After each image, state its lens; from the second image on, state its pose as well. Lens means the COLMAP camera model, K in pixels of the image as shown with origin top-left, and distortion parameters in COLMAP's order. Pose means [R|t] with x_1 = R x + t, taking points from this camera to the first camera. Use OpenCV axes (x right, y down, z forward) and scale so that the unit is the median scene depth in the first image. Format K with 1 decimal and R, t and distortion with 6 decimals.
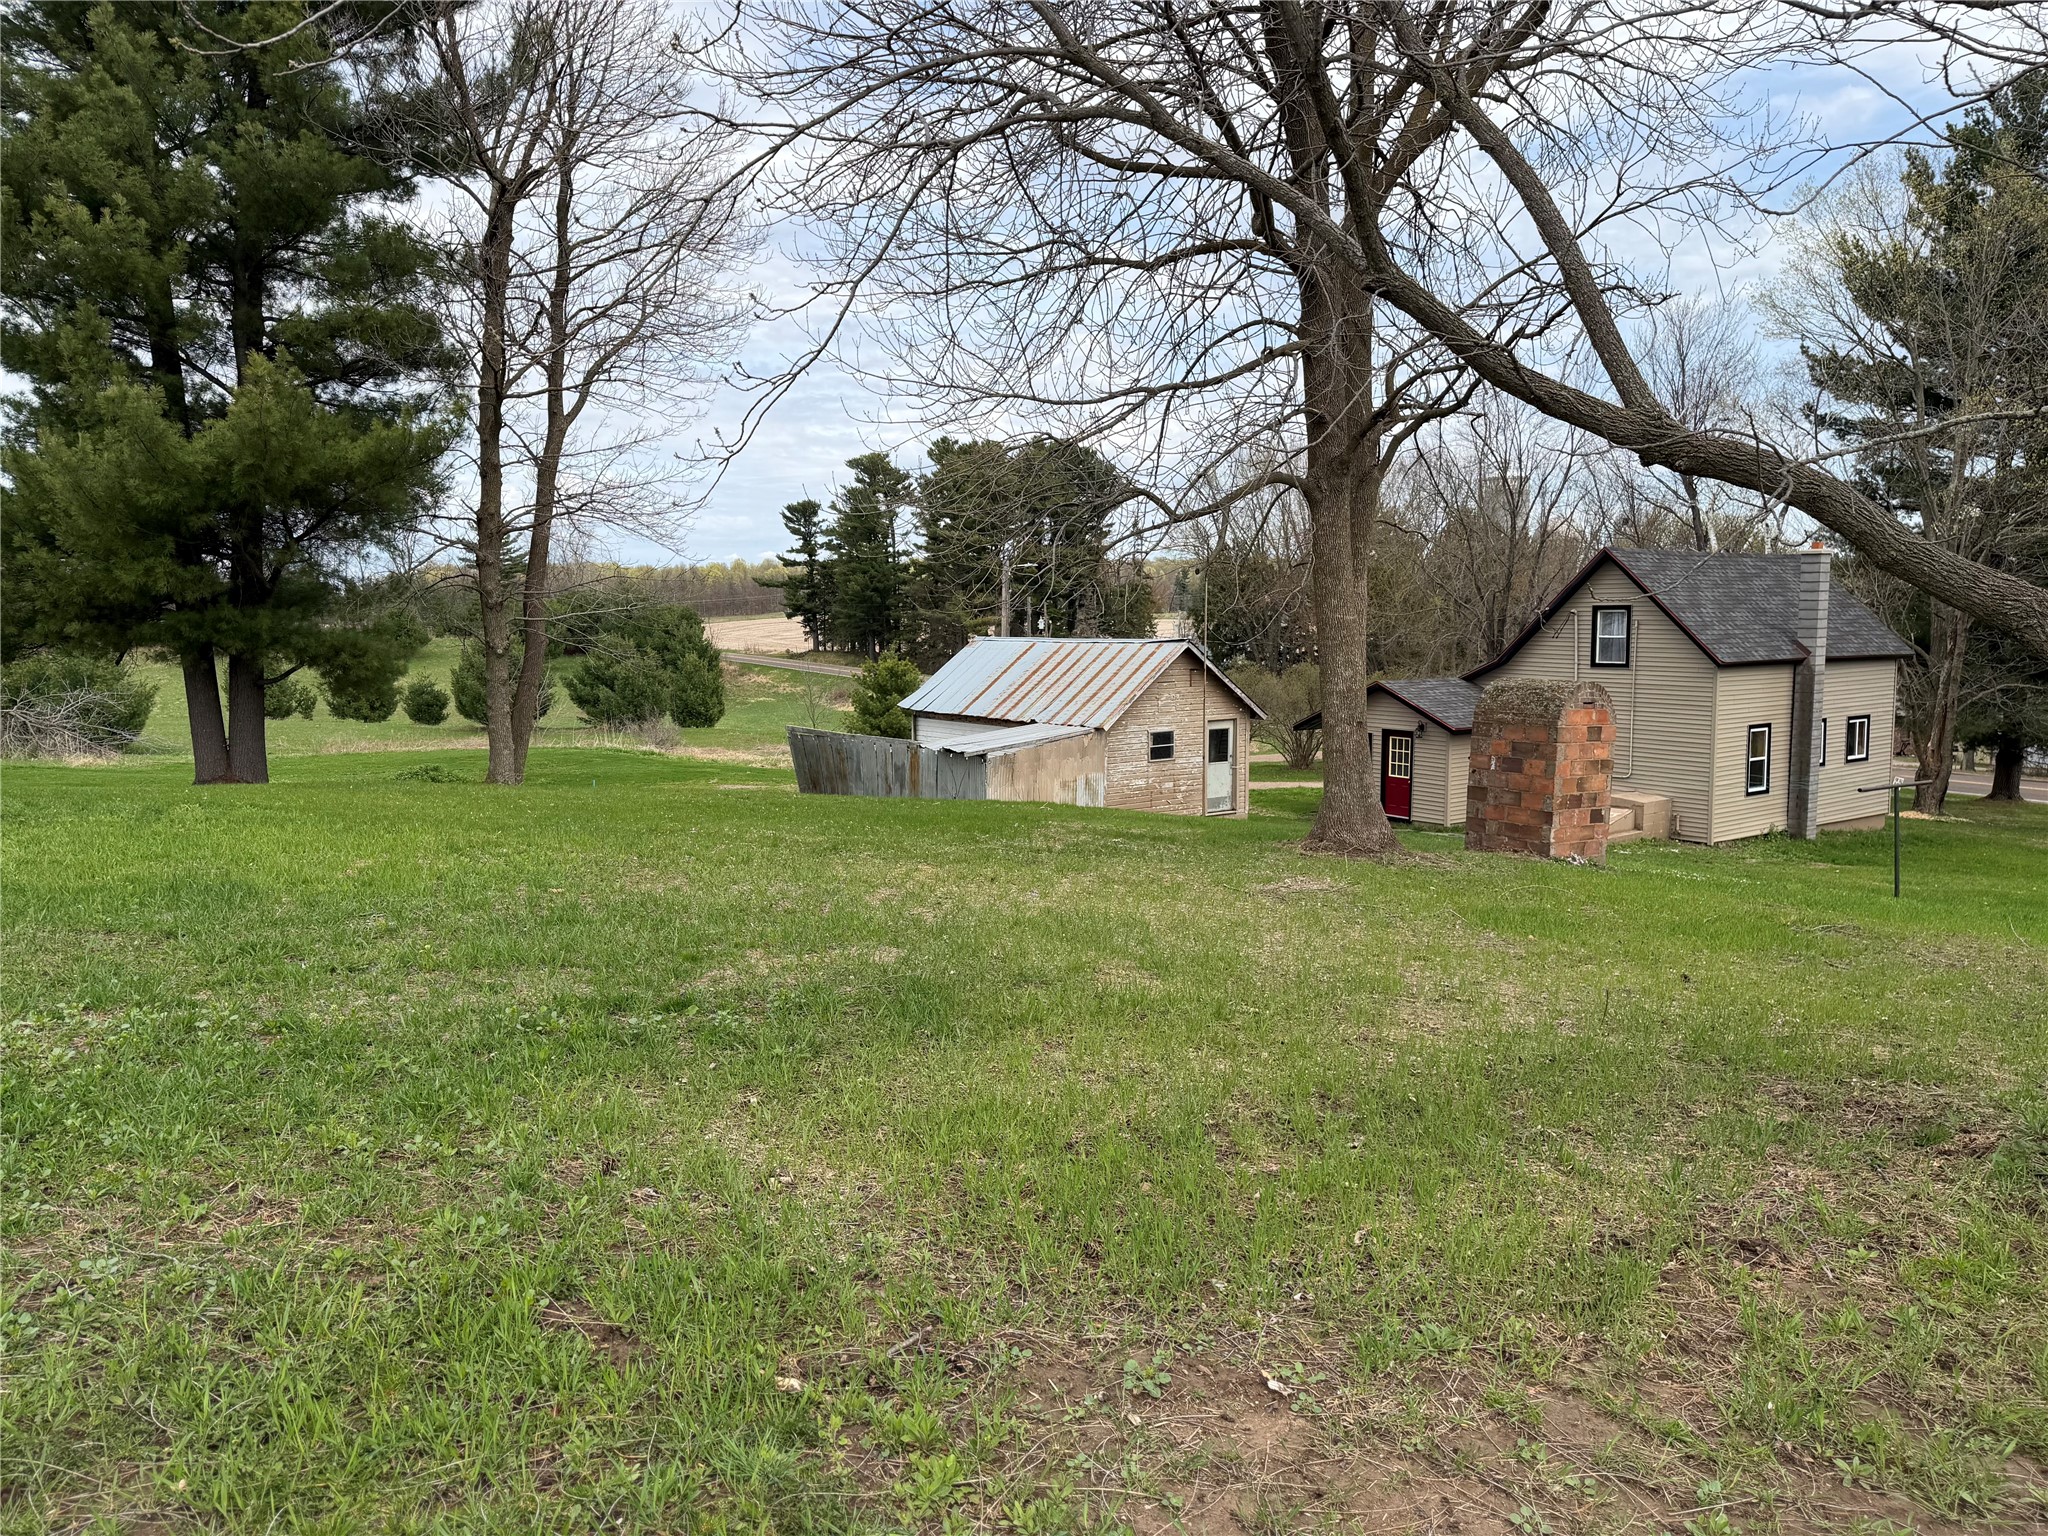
lens RADIAL K [[1433.3, 0, 1034.1], [0, 1433.3, 773.5], [0, 0, 1]] dist [0.114455, -0.159482]
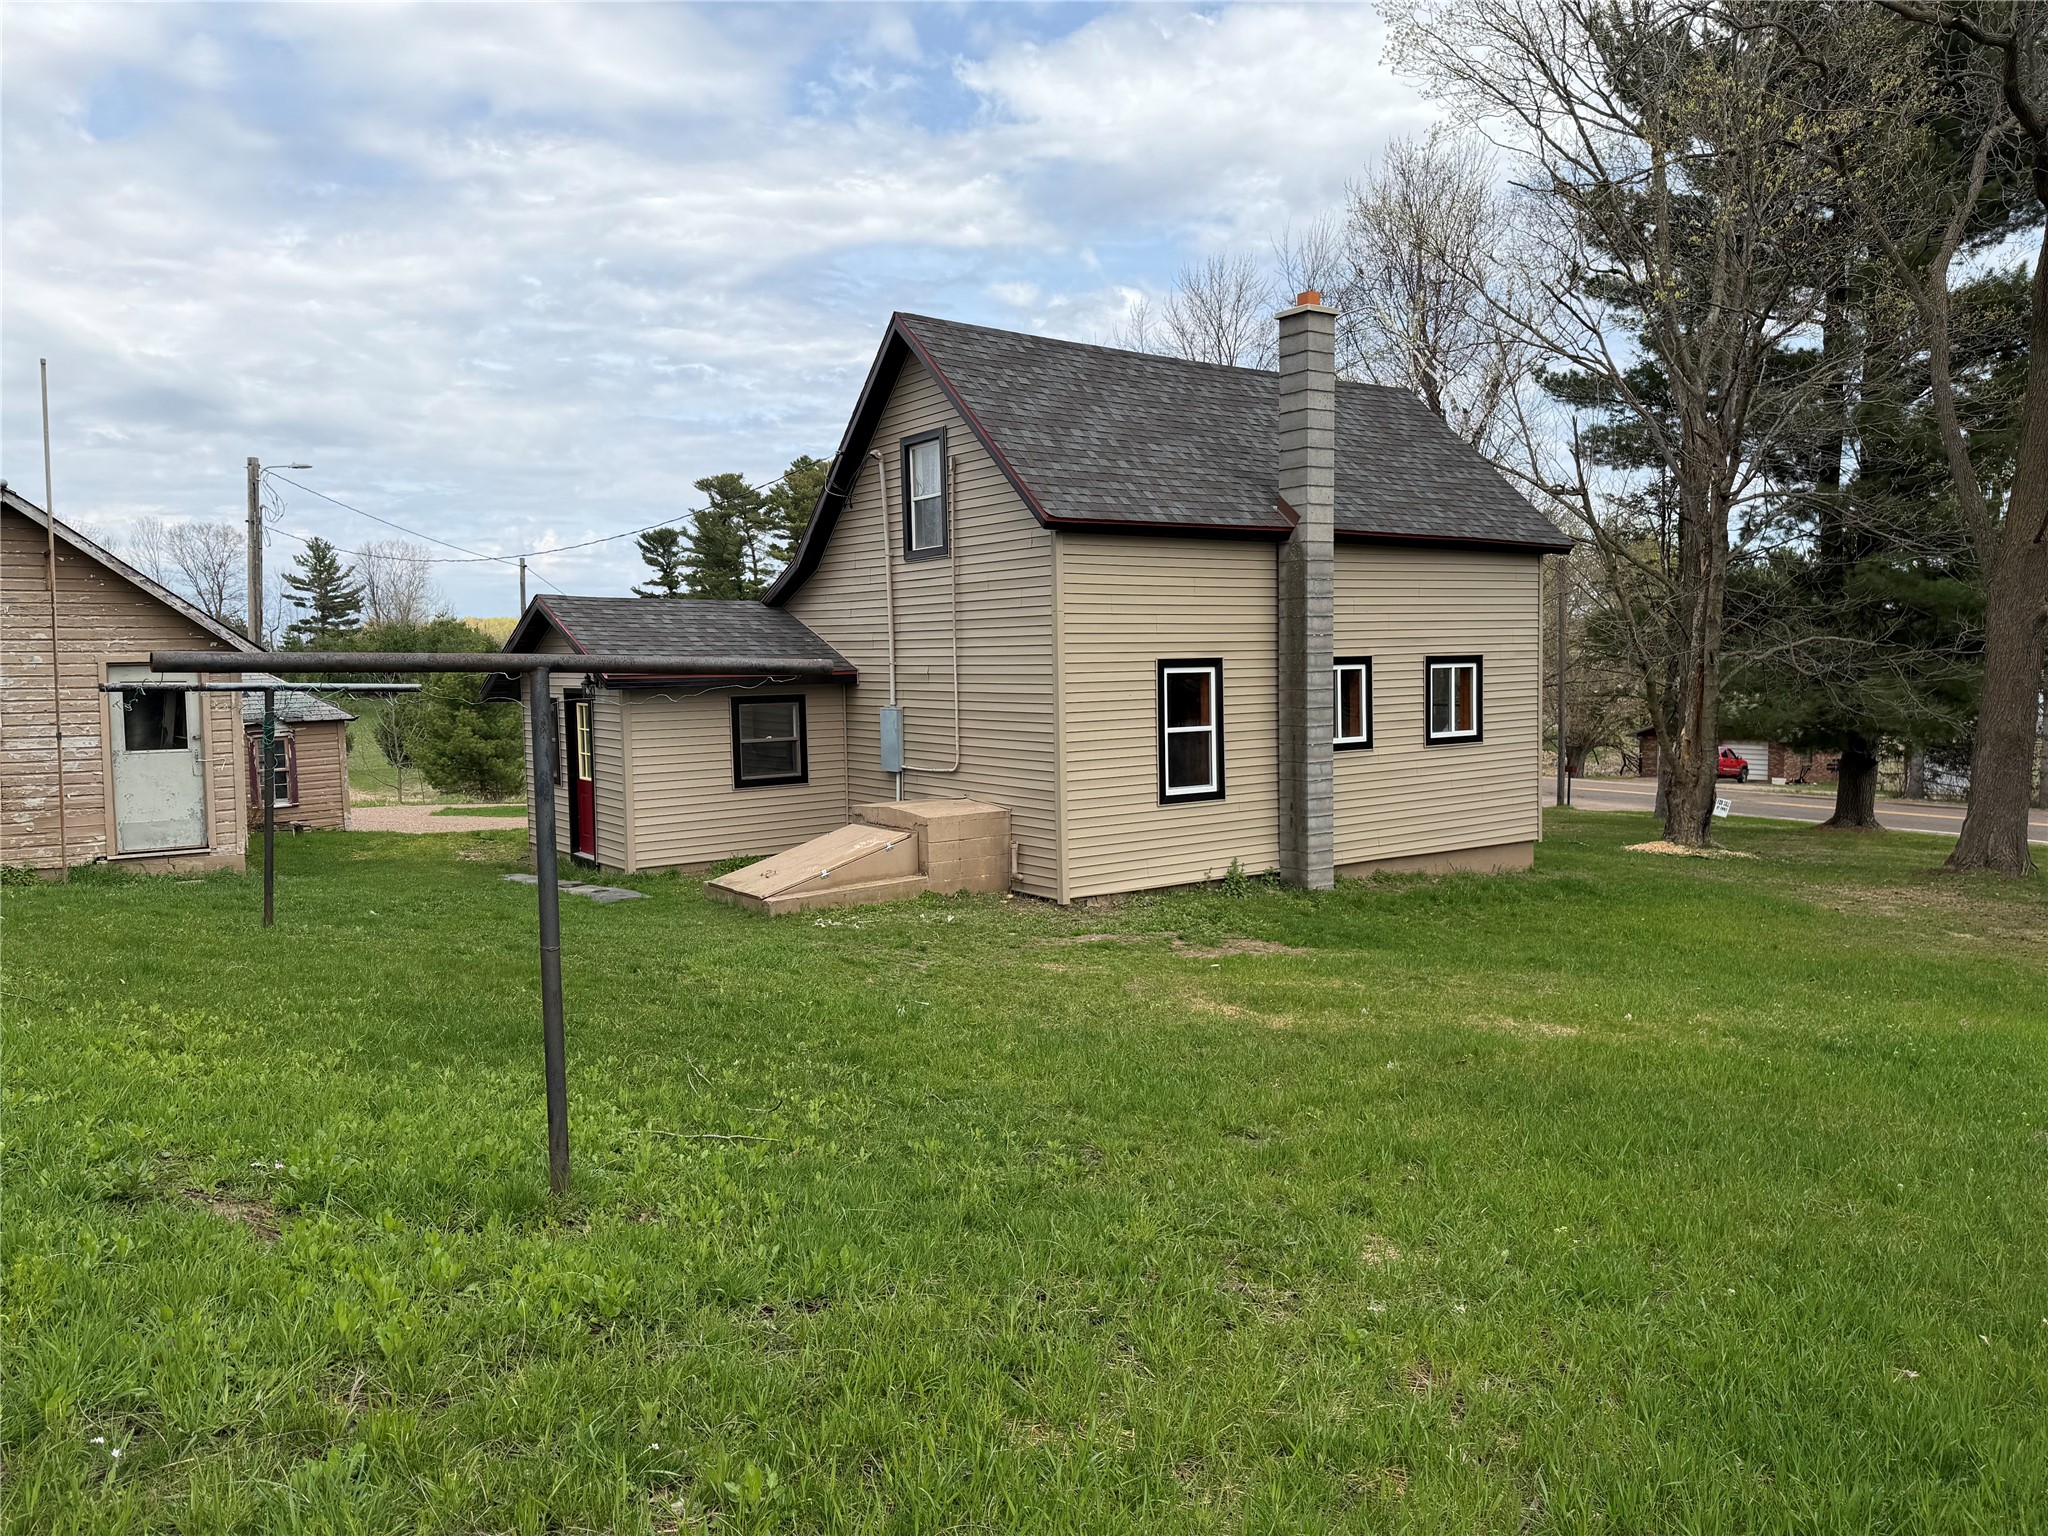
lens RADIAL K [[1433.3, 0, 1034.1], [0, 1433.3, 773.5], [0, 0, 1]] dist [0.114455, -0.159482]
pose [[0.999942, -0.010627, 0.001893, 0.346823], [0.010691, 0.999225, -0.037873, 0.017995], [-0.001489, 0.037891, 0.999281, 0.402679]]
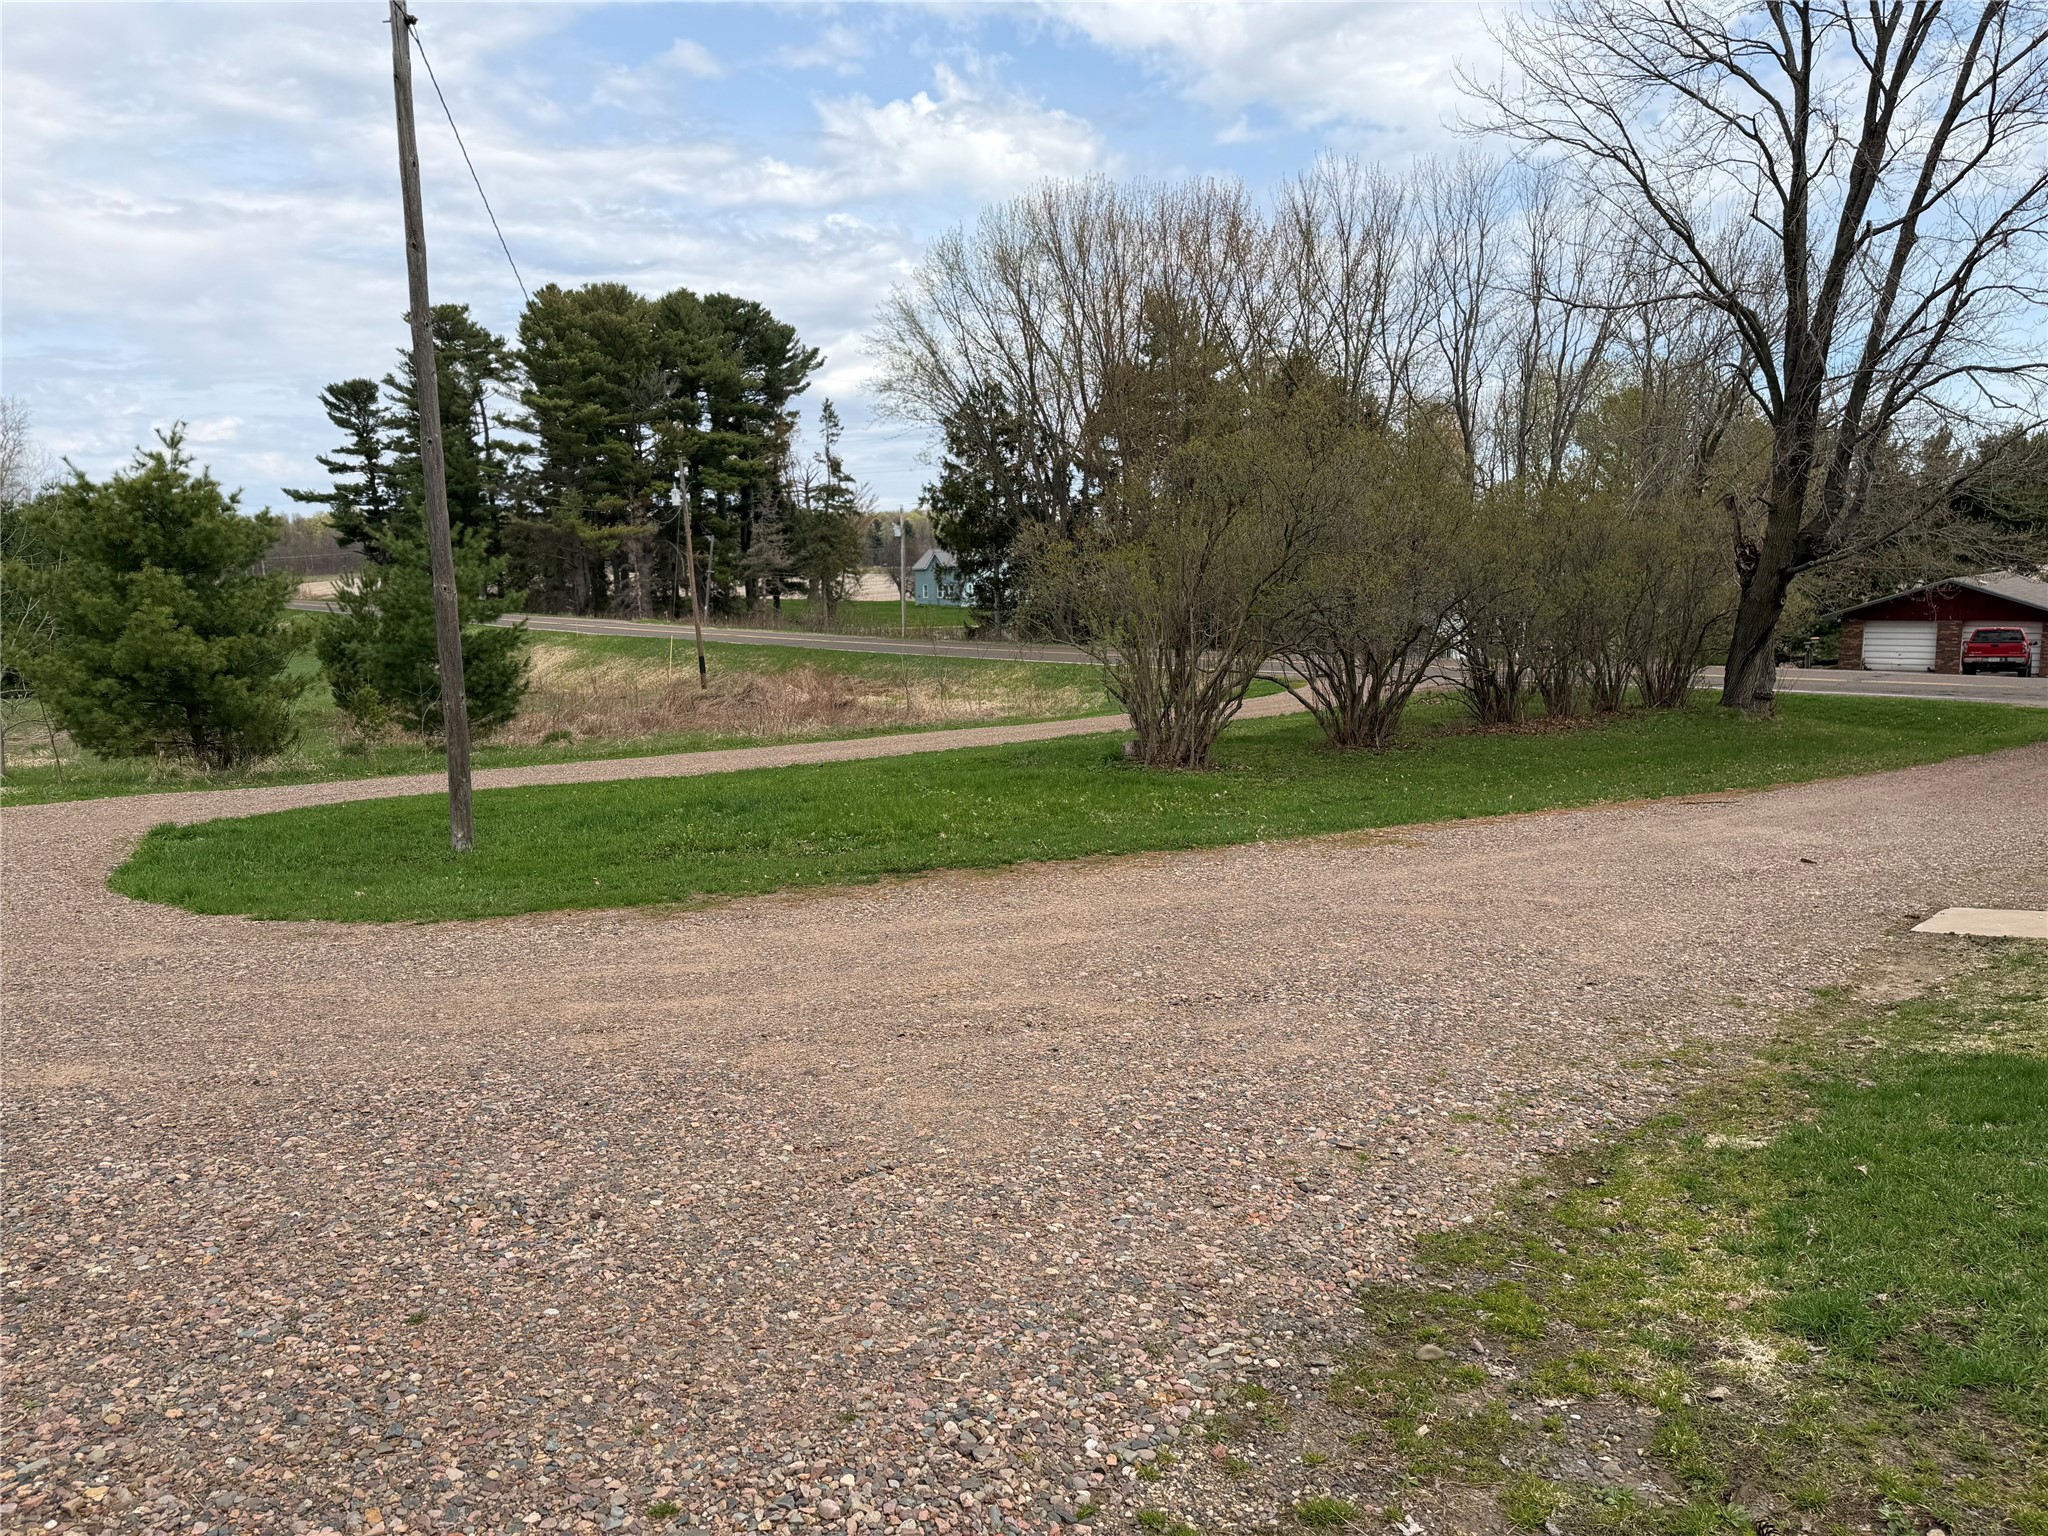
lens RADIAL K [[1433.3, 0, 1034.1], [0, 1433.3, 773.5], [0, 0, 1]] dist [0.114455, -0.159482]
pose [[0.978697, -0.044622, 0.200402, 0.074780], [0.039403, 0.998774, 0.029958, -0.014875], [-0.201493, -0.021423, 0.979256, 1.035667]]
